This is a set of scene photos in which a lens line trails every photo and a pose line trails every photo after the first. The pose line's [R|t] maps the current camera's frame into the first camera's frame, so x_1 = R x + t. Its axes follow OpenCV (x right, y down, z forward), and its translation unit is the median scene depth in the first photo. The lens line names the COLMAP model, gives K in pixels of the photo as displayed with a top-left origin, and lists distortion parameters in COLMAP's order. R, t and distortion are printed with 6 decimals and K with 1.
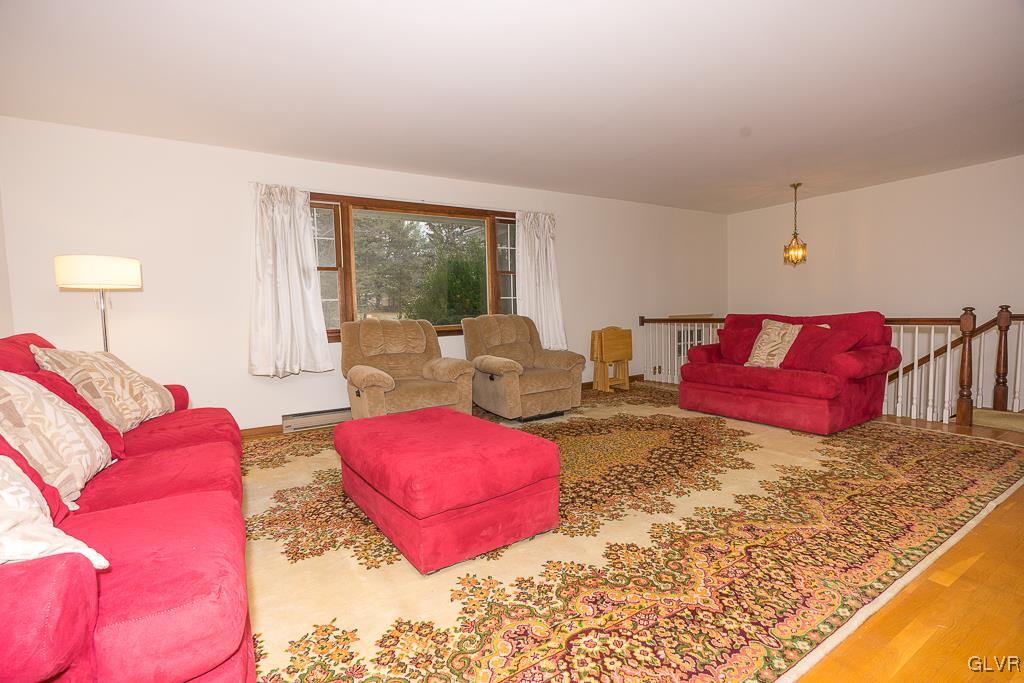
lens RADIAL K [[467.0, 0, 509.9], [0, 467.0, 341.7], [0, 0, 1]] dist [-0.010541, 0.001204]
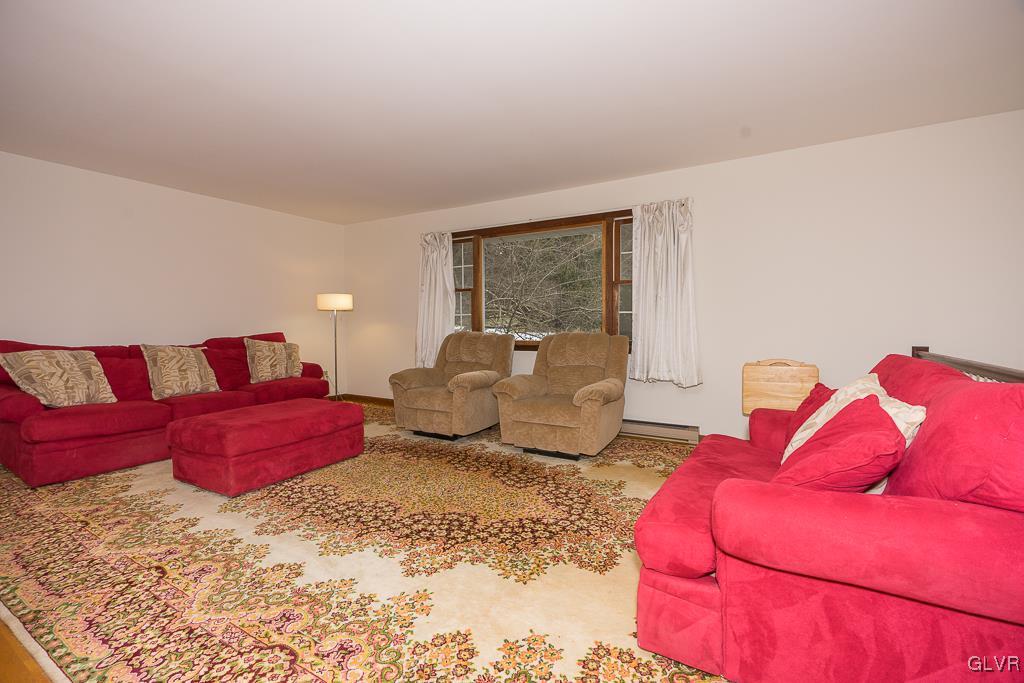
lens RADIAL K [[460.5, 0, 500.6], [0, 460.5, 336.8], [0, 0, 1]] dist [-0.006109, 0.000751]
pose [[0.440836, 0.054111, -0.895955, 1.148298], [-0.067522, 0.997352, 0.027012, -0.103471], [0.895045, 0.048588, 0.443322, 0.789969]]
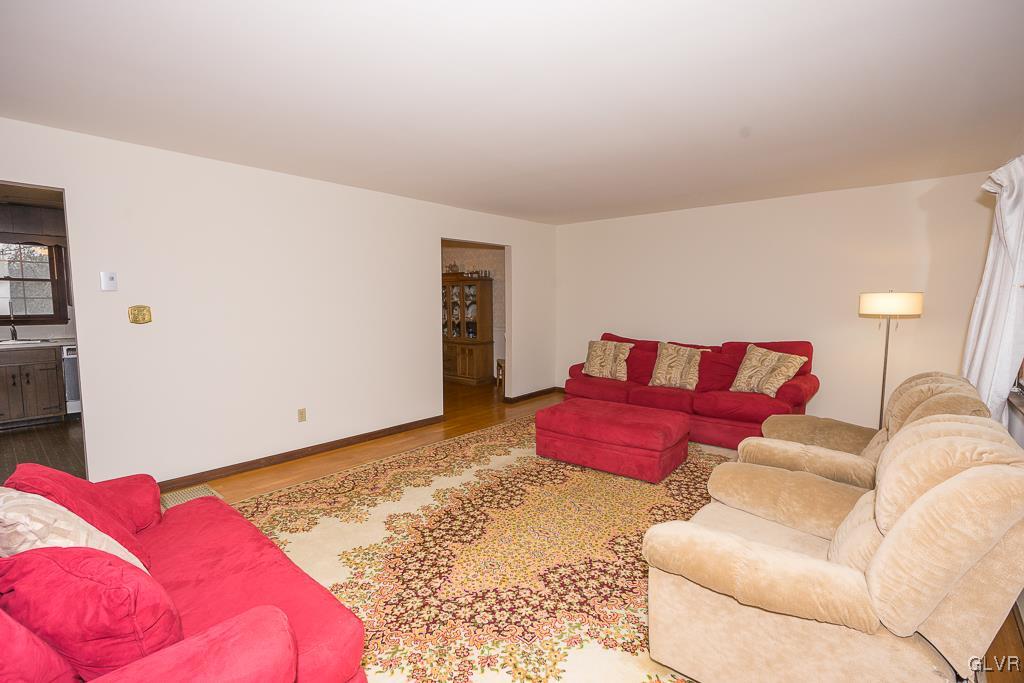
lens RADIAL K [[458.5, 0, 511.2], [0, 458.5, 340.6], [0, 0, 1]] dist [-0.010190, 0.001212]
pose [[-0.952595, 0.056326, -0.298981, 0.537082], [0.010457, 0.988194, 0.152851, -0.258196], [0.304061, 0.142479, -0.941938, 1.945296]]
